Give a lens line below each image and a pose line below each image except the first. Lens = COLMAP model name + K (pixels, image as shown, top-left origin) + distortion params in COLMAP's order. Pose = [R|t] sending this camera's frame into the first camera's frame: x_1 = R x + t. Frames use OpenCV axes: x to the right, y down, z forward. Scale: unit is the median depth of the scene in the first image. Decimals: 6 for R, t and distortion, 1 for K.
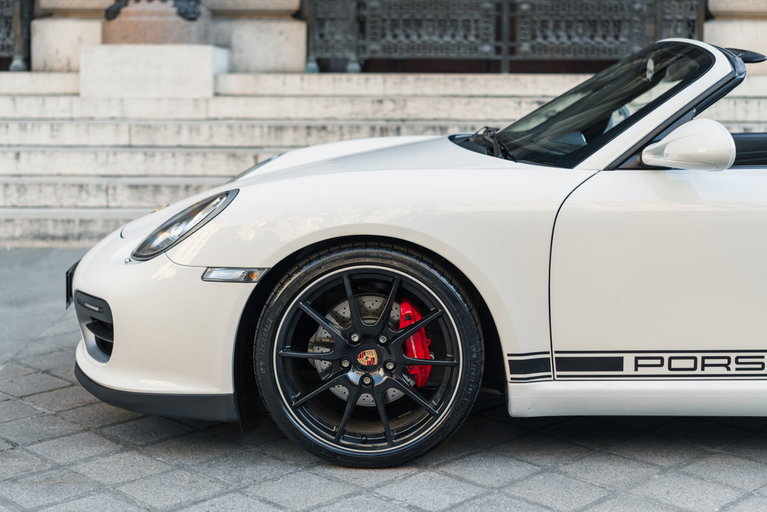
lens RADIAL K [[1239.9, 0, 410.5], [0, 1239.9, 167.4], [0, 0, 1]] dist [0.013339, 0.000000]
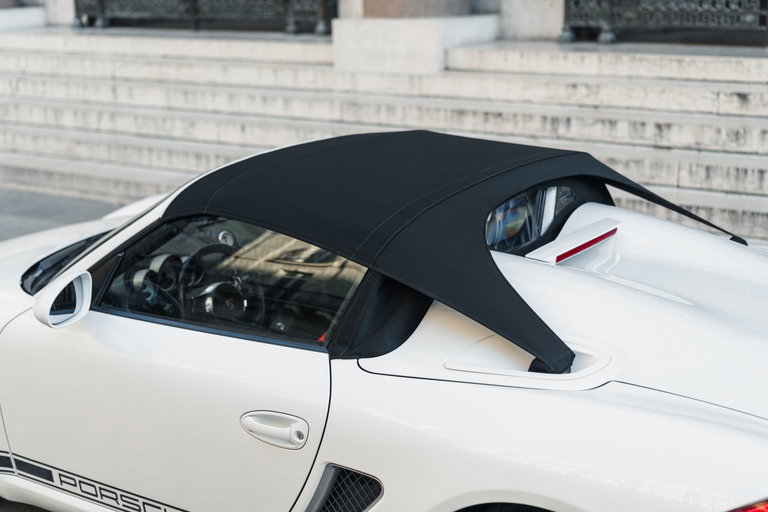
lens RADIAL K [[1241.5, 0, 345.8], [0, 1241.5, 257.2], [0, 0, 1]] dist [0.013339, 0.000000]
pose [[0.817096, 0.118757, -0.564138, 0.383749], [-0.018460, 0.983441, 0.180286, -0.092166], [0.576207, -0.136897, 0.805757, 0.113754]]
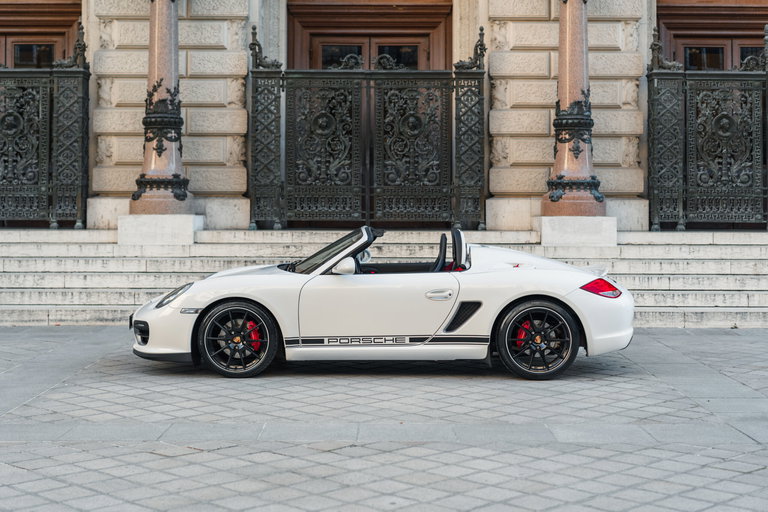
lens RADIAL K [[1241.5, 0, 390.4], [0, 1241.5, 193.8], [0, 0, 1]] dist [0.013339, 0.000000]
pose [[0.999927, -0.002058, -0.011935, 0.142159], [0.000995, 0.996085, -0.088397, 0.027858], [0.012071, 0.088378, 0.996014, -0.760734]]
